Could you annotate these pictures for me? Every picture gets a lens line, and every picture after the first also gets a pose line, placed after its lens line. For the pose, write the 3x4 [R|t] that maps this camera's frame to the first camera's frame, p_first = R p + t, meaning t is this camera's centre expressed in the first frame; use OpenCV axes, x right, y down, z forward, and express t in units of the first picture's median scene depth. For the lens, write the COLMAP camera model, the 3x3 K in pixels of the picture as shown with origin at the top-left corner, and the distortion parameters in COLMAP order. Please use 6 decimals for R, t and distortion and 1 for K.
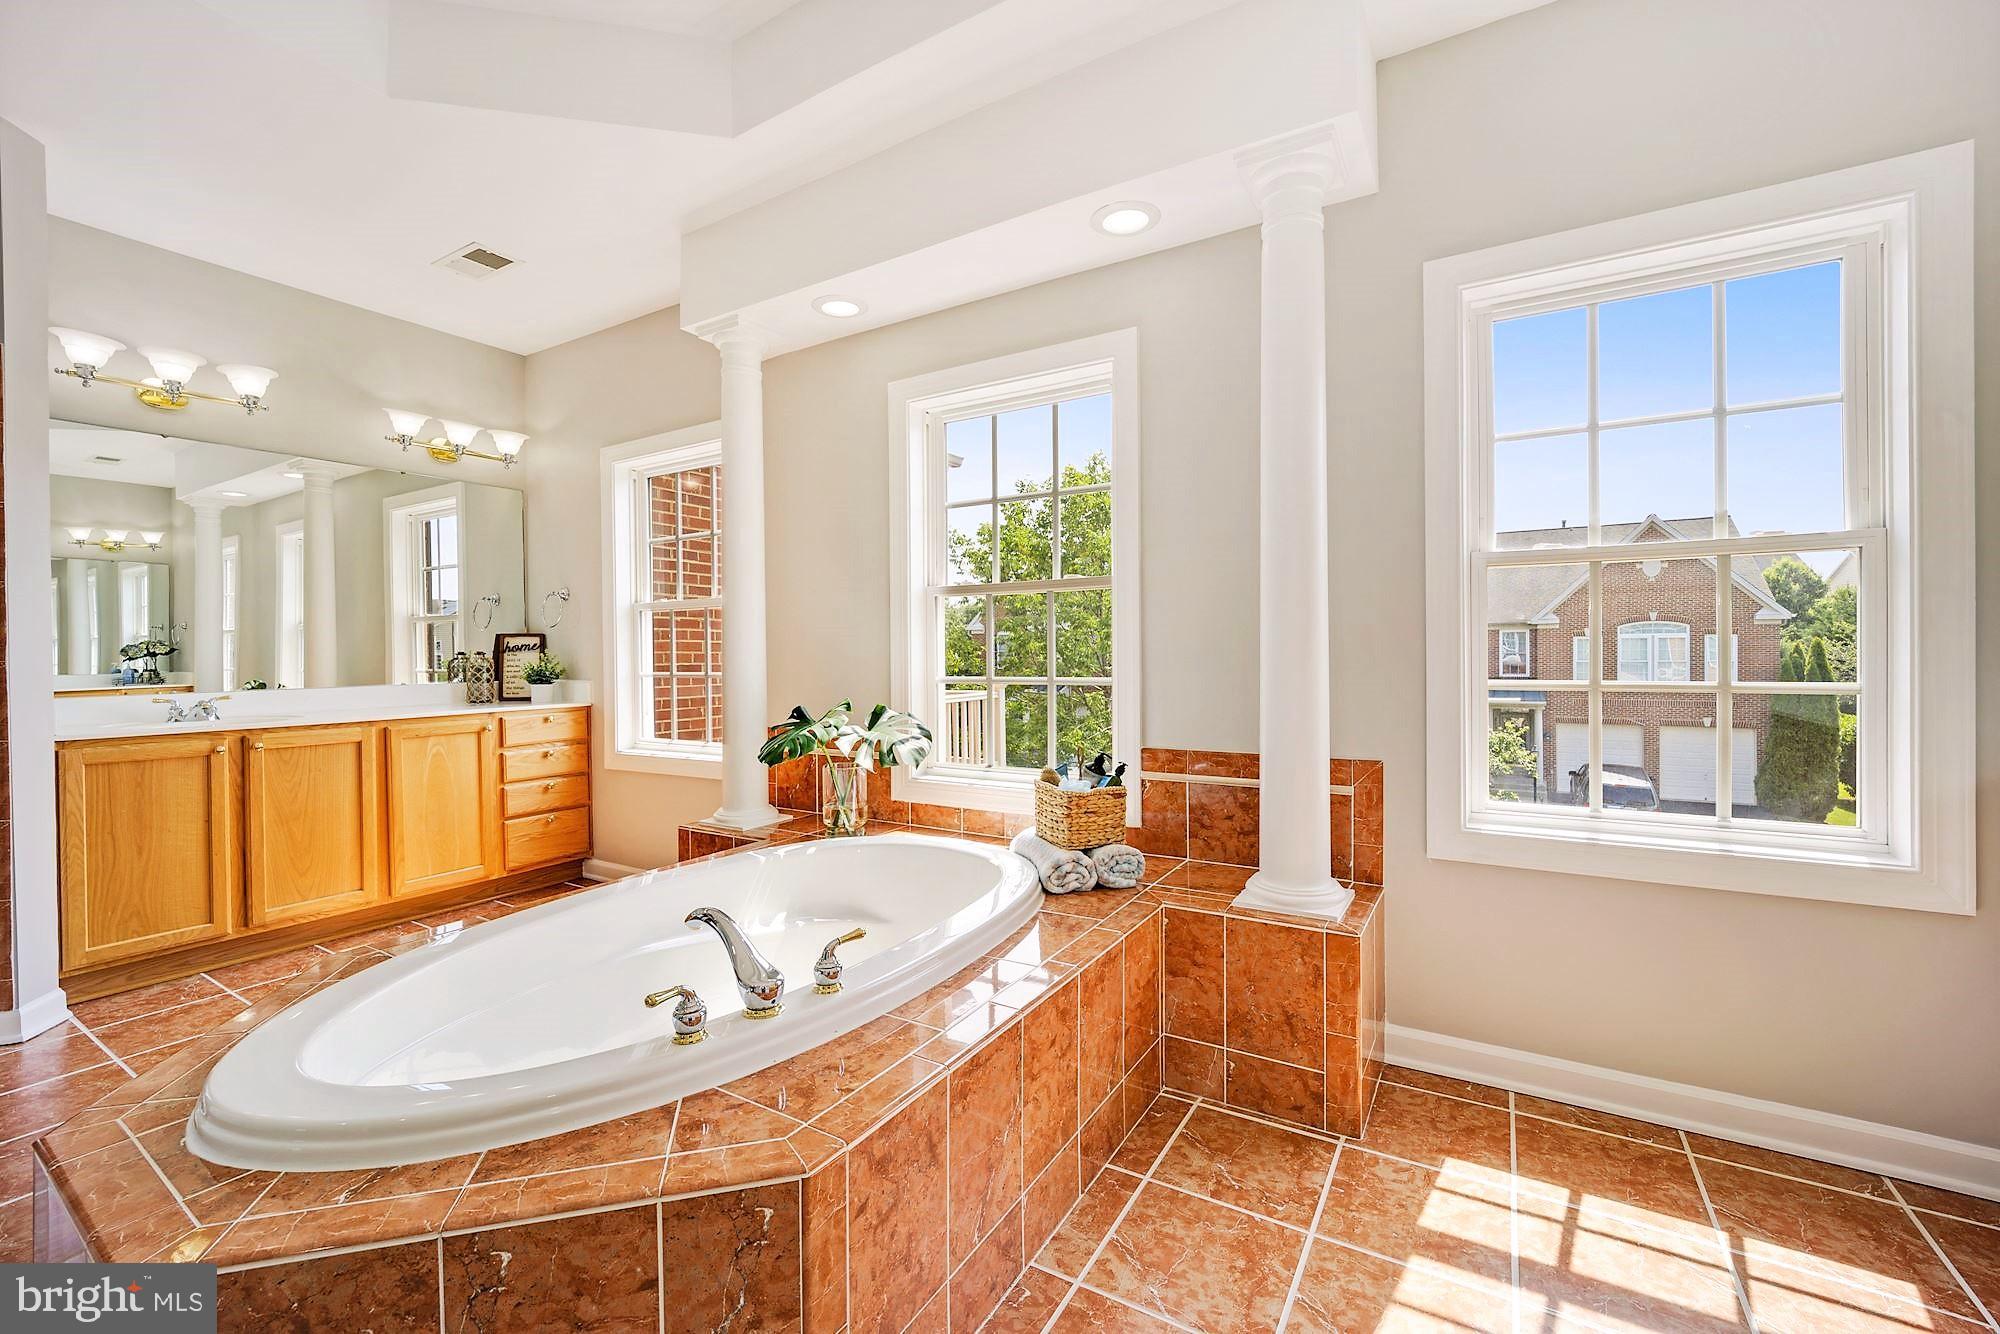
lens RADIAL K [[828.1, 0, 995.8], [0, 828.1, 661.7], [0, 0, 1]] dist [-0.001976, 0.000137]
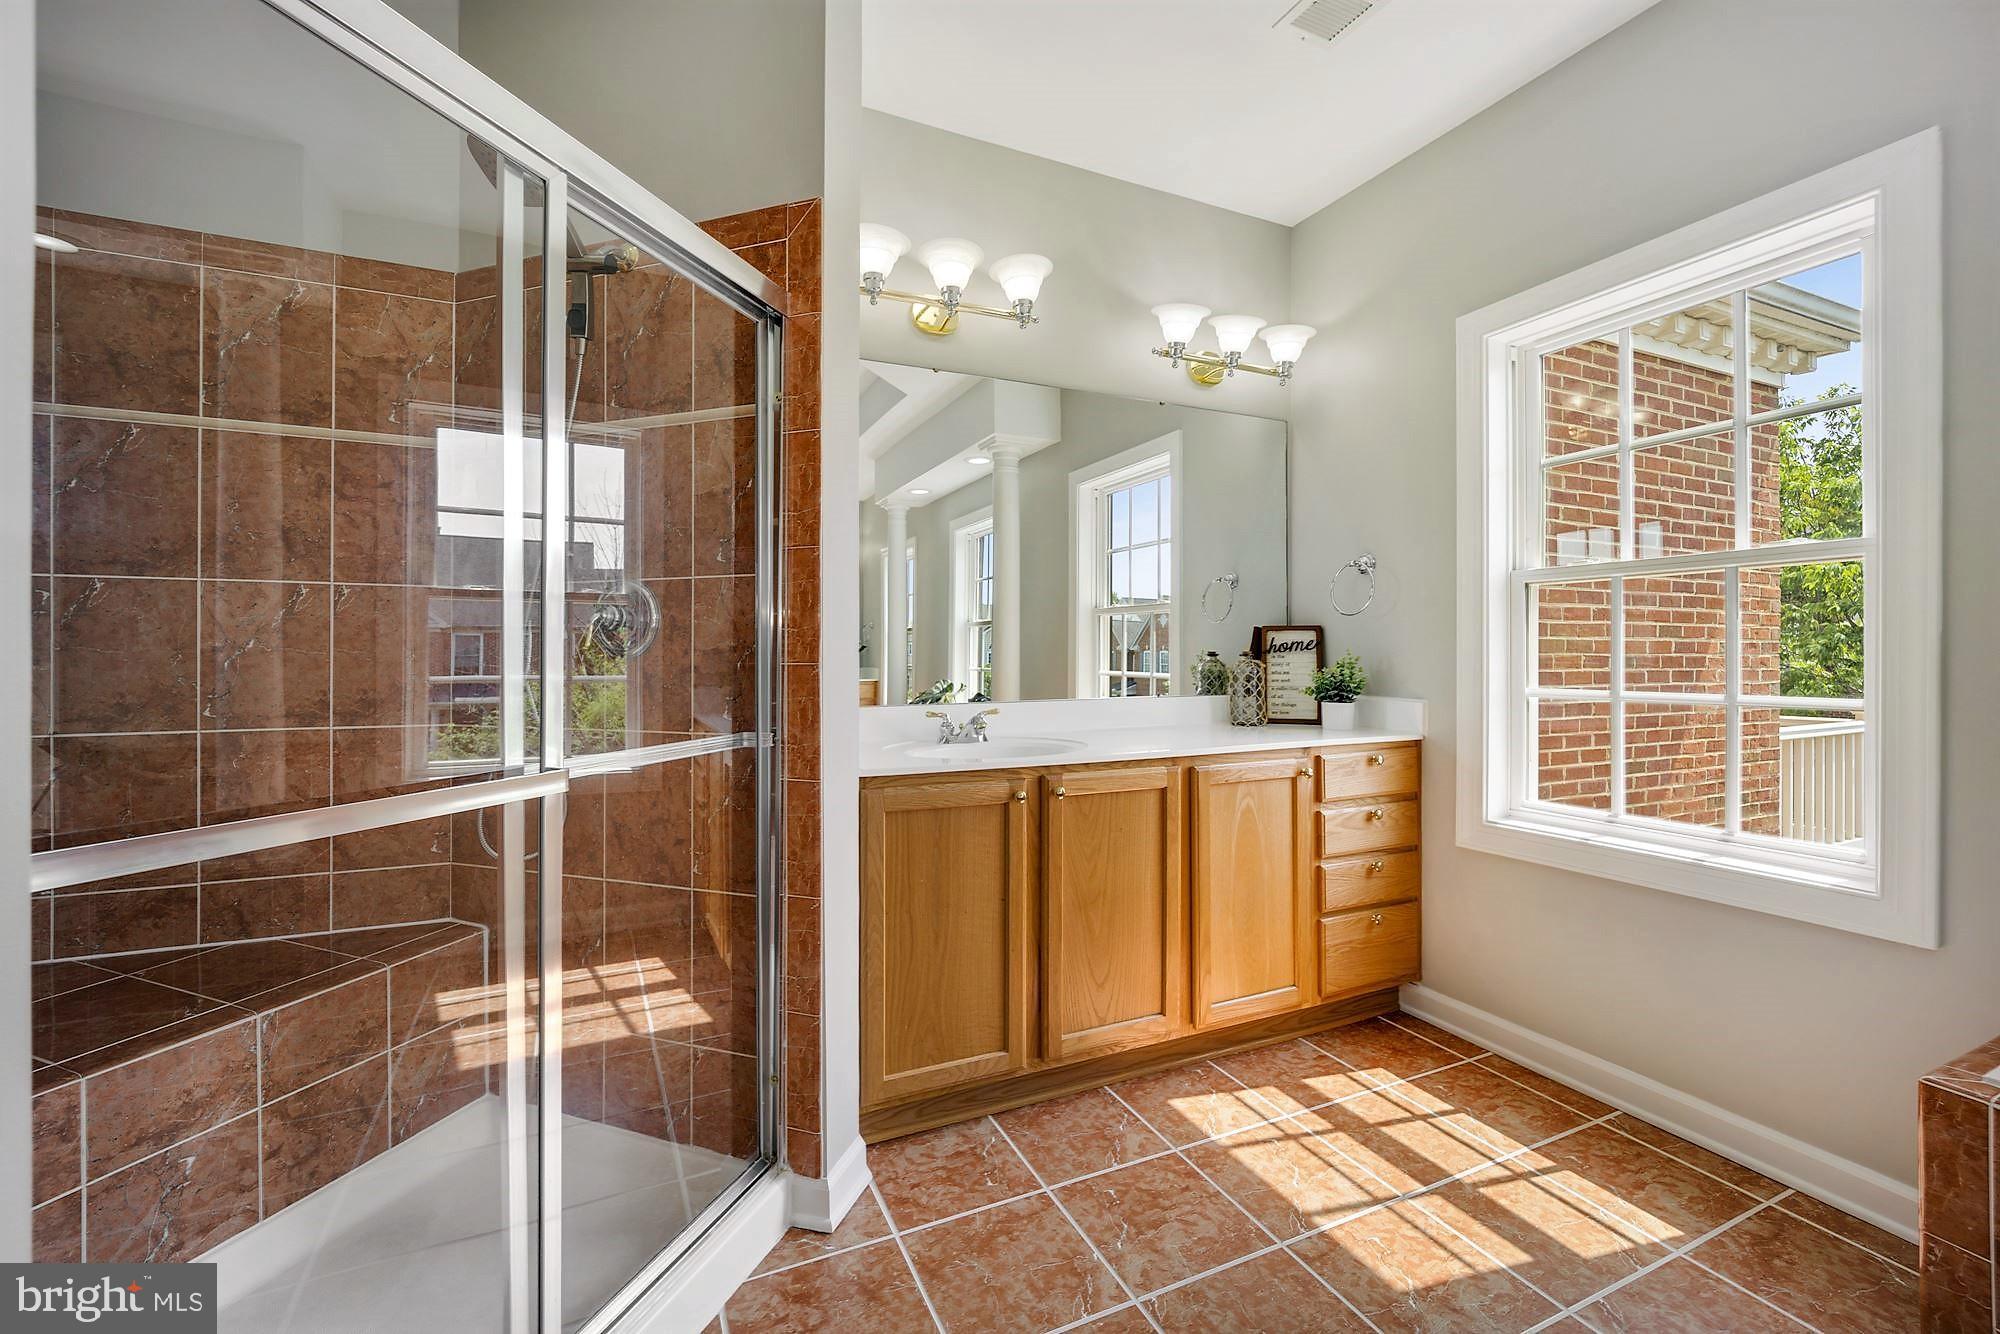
lens RADIAL K [[828.1, 0, 995.8], [0, 828.1, 661.7], [0, 0, 1]] dist [-0.001976, 0.000137]
pose [[0.840983, 0.009801, -0.540973, -0.456967], [-0.011440, 0.999935, 0.000332, -0.001936], [0.540941, 0.005909, 0.841040, 0.326624]]
